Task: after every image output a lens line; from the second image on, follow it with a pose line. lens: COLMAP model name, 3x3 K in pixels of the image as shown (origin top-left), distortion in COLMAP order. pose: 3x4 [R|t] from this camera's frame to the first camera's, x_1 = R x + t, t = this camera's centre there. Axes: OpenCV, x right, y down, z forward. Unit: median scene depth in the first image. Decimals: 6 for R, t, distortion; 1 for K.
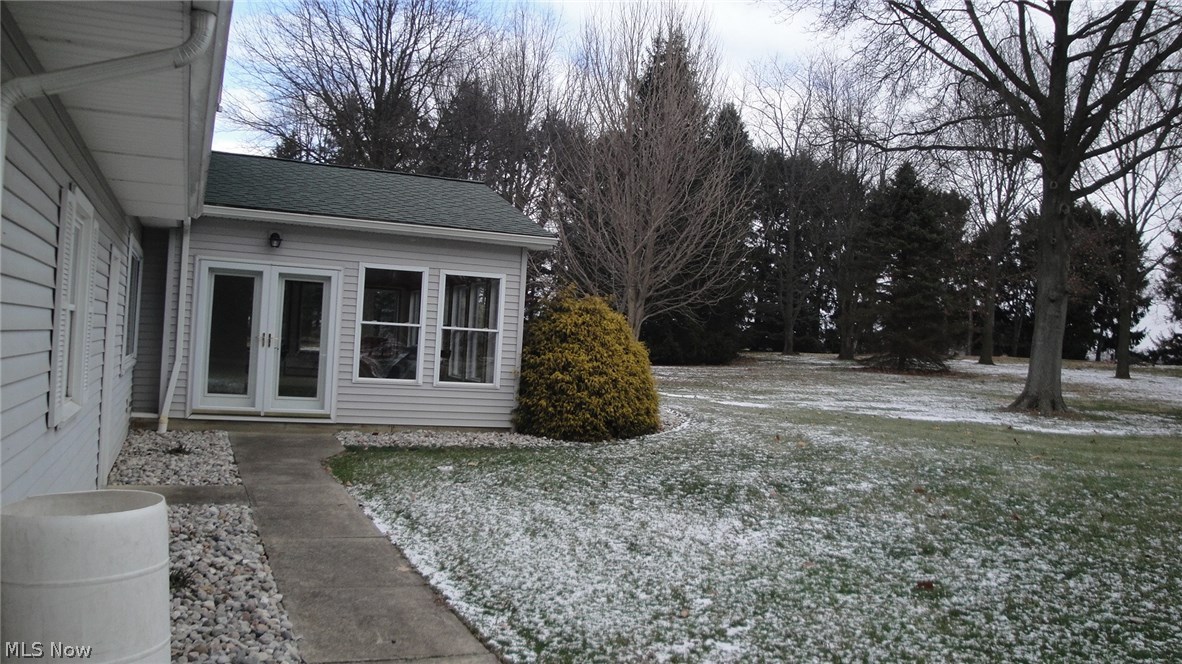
lens RADIAL K [[969.1, 0, 591.0], [0, 969.1, 332.0], [0, 0, 1]] dist [-0.108091, 0.003663]
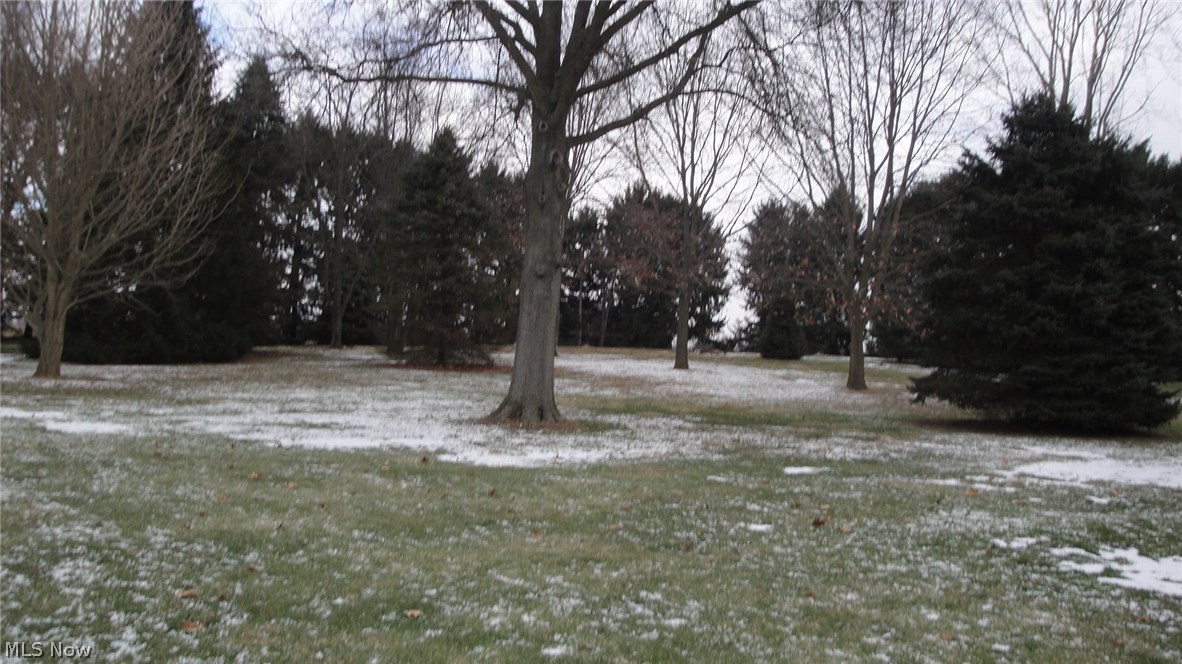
lens RADIAL K [[969.1, 0, 591.0], [0, 969.1, 332.0], [0, 0, 1]] dist [-0.108091, 0.003663]
pose [[0.926761, -0.011429, 0.375477, 0.176929], [0.008390, 0.999917, 0.009728, 0.003430], [-0.375557, -0.005865, 0.926781, 0.196274]]
